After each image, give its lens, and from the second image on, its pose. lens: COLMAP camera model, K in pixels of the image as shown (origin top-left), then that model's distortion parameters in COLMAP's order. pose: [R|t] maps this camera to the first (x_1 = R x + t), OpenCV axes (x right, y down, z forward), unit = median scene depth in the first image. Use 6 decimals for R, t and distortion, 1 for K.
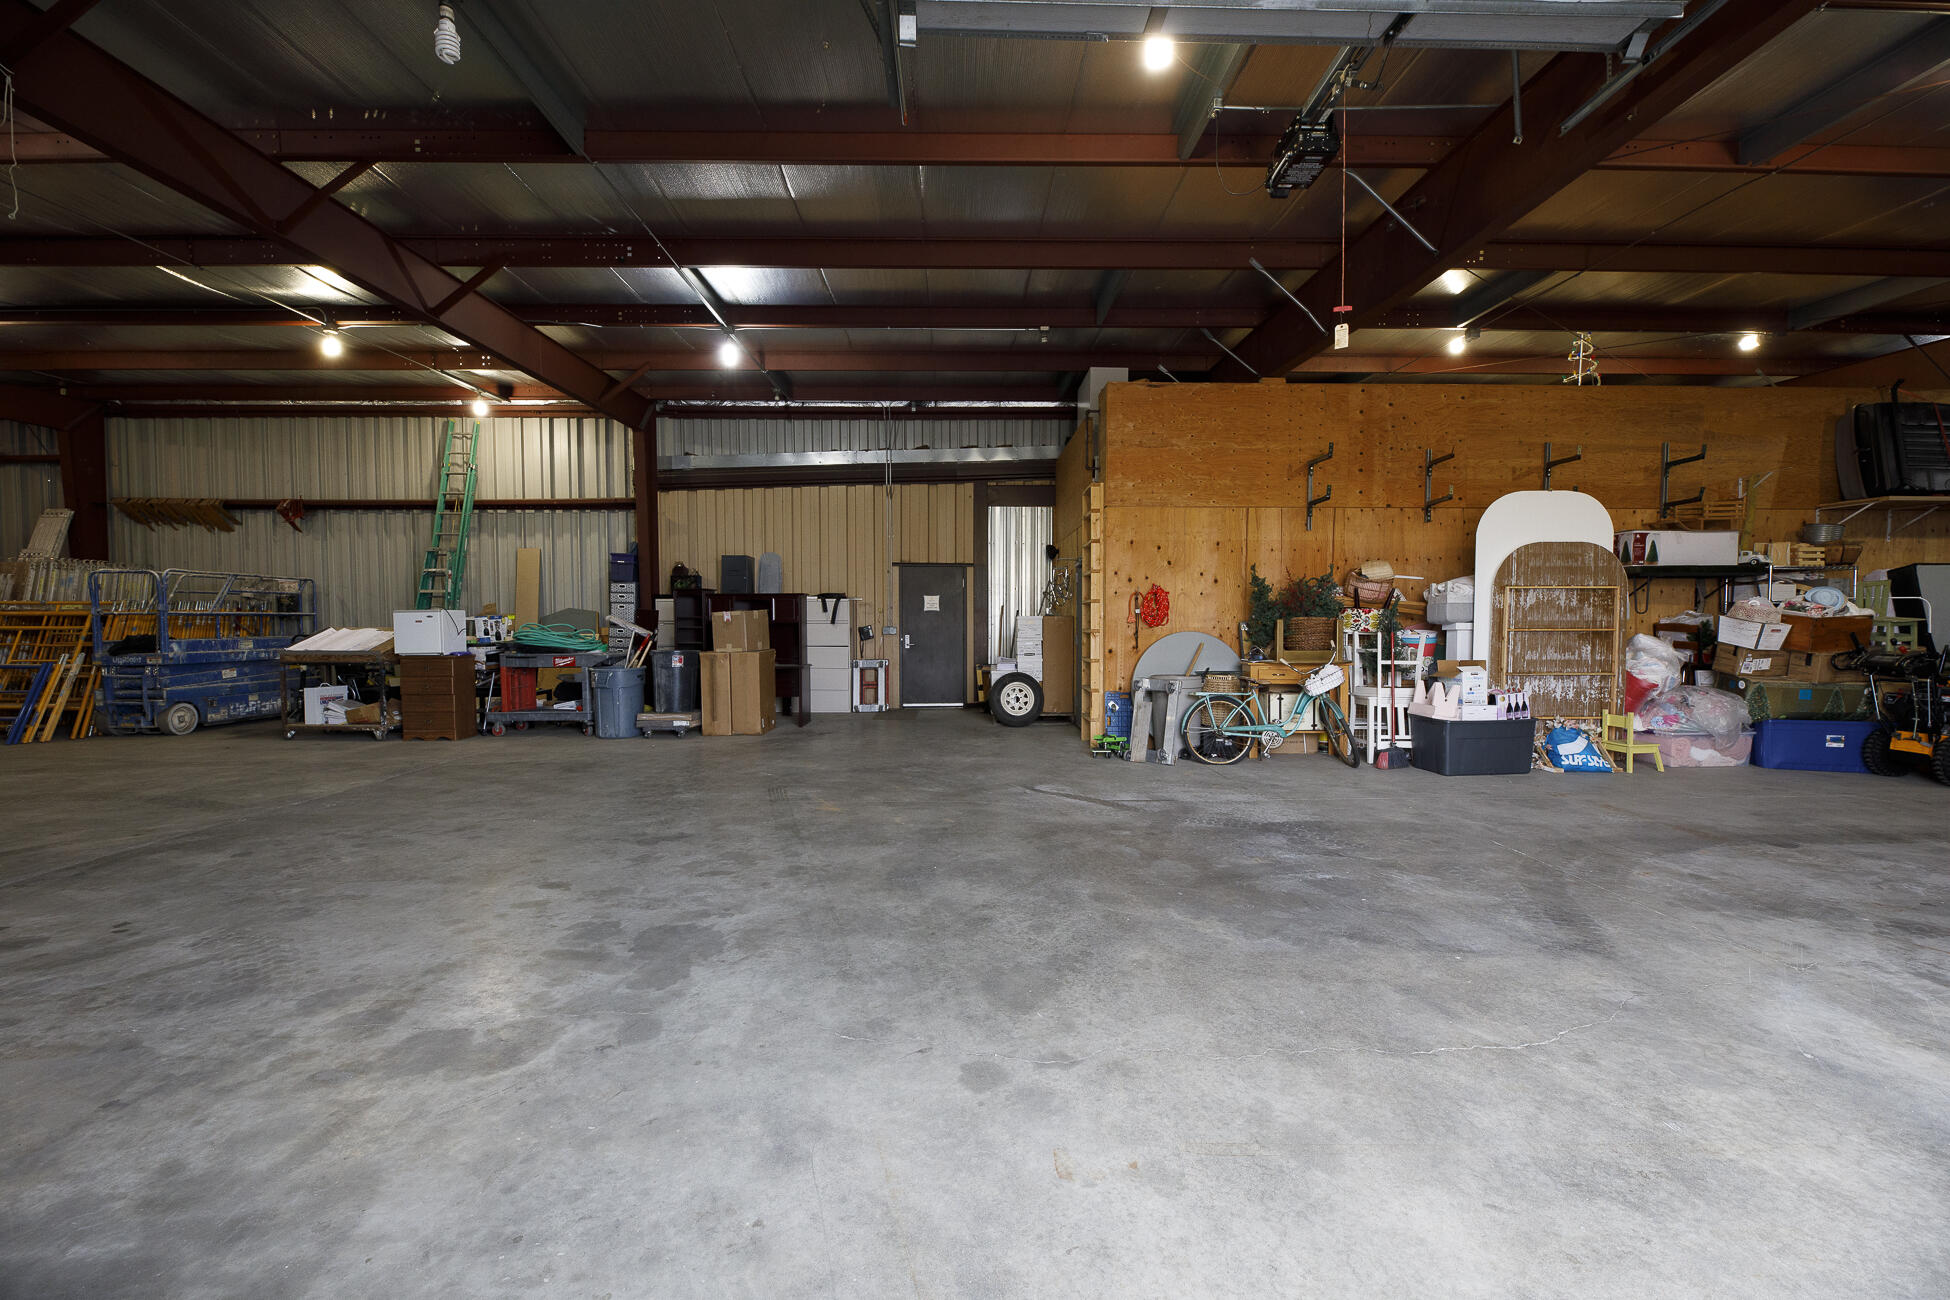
lens RADIAL K [[779.3, 0, 969.4], [0, 779.3, 649.6], [0, 0, 1]] dist [-0.000770, -0.000158]
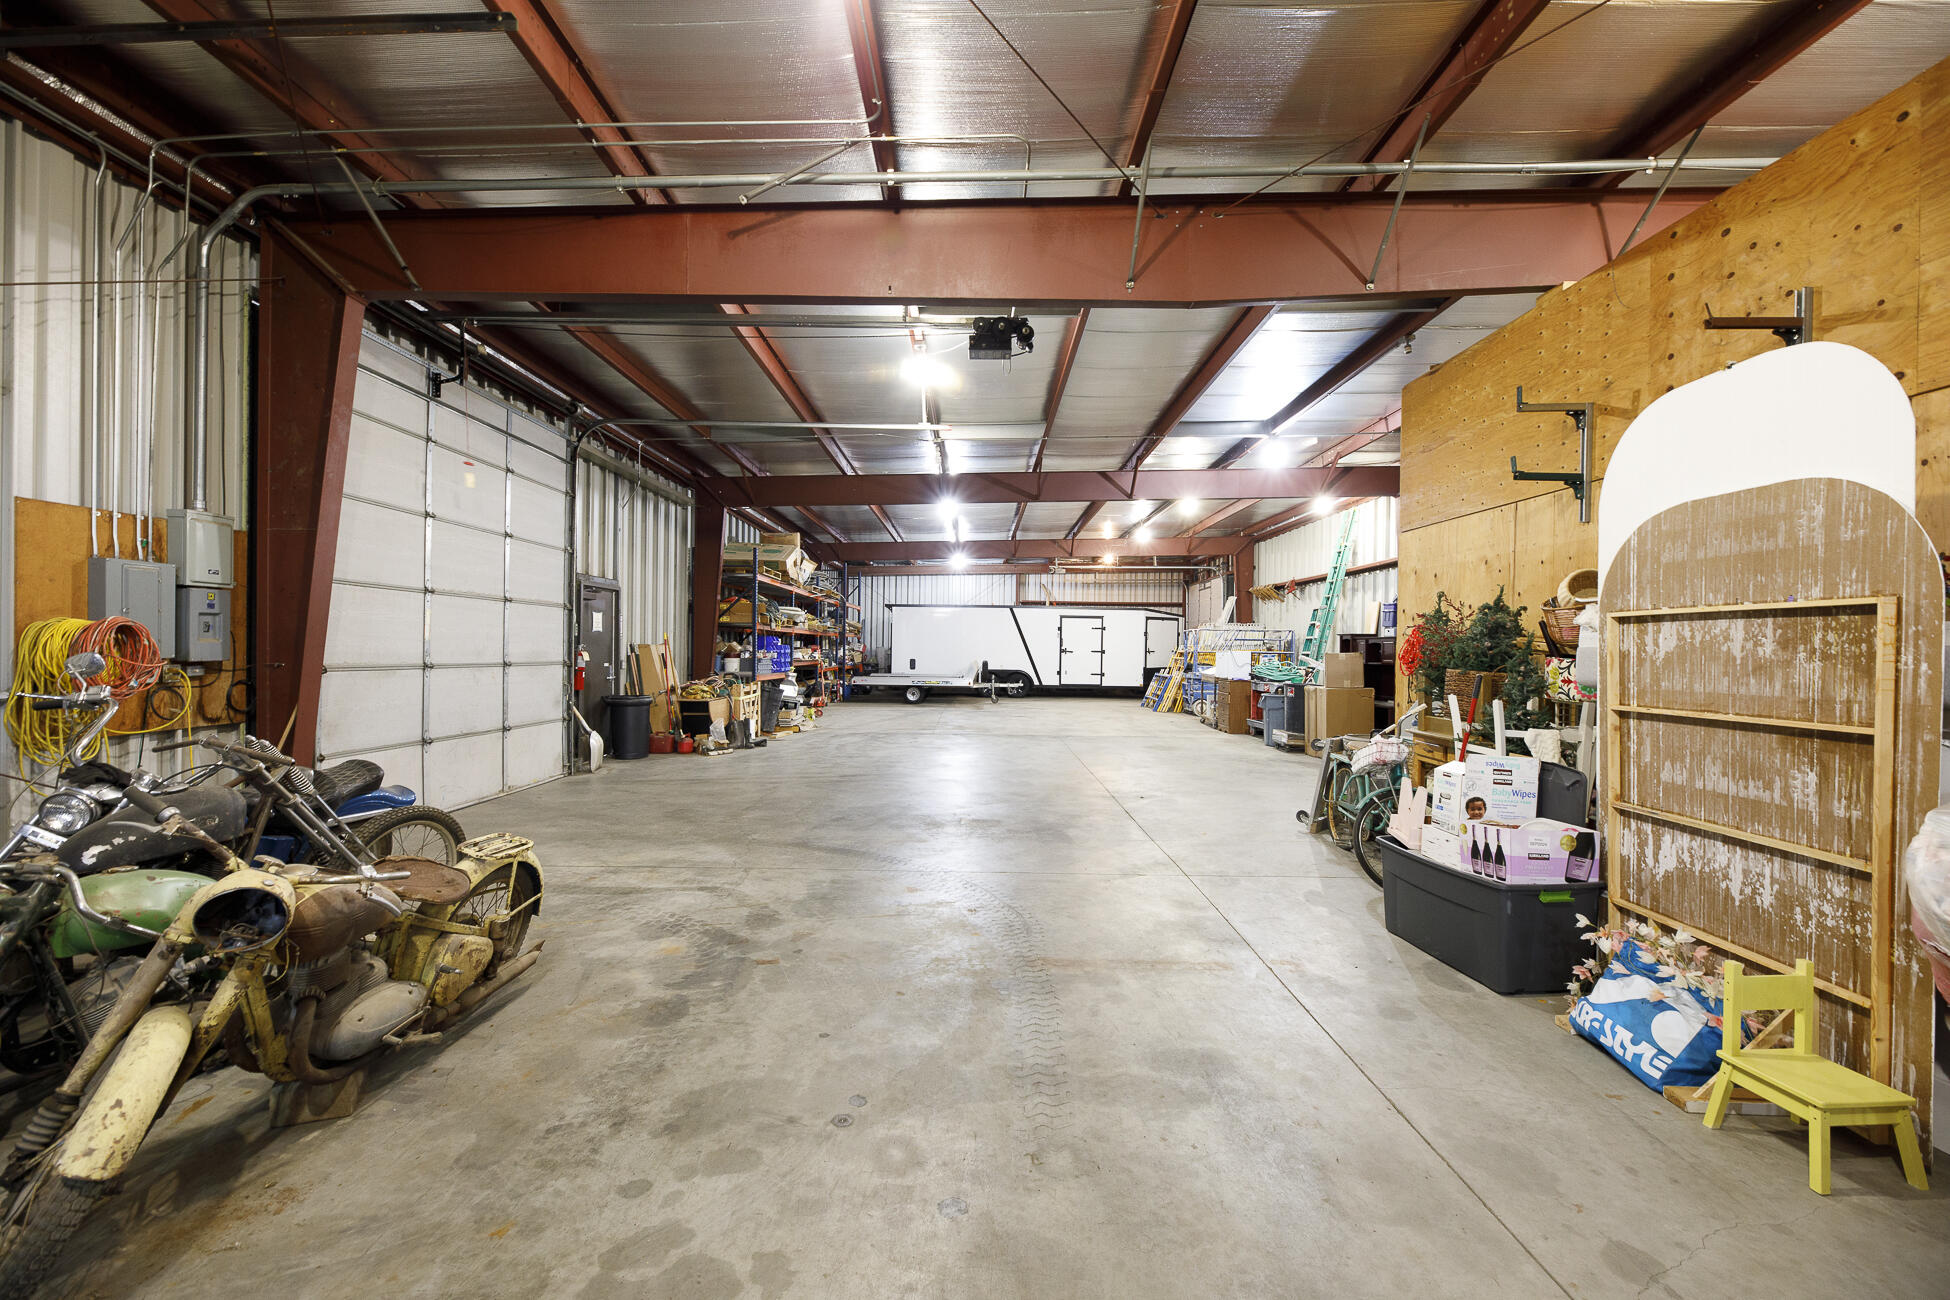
lens RADIAL K [[779.3, 0, 972.2], [0, 779.3, 649.5], [0, 0, 1]] dist [-0.000770, -0.000158]
pose [[-0.022299, 0.001801, -0.999750, 1.154822], [-0.042653, 0.999086, 0.002751, -0.044611], [0.998841, 0.042704, -0.022201, 0.629836]]
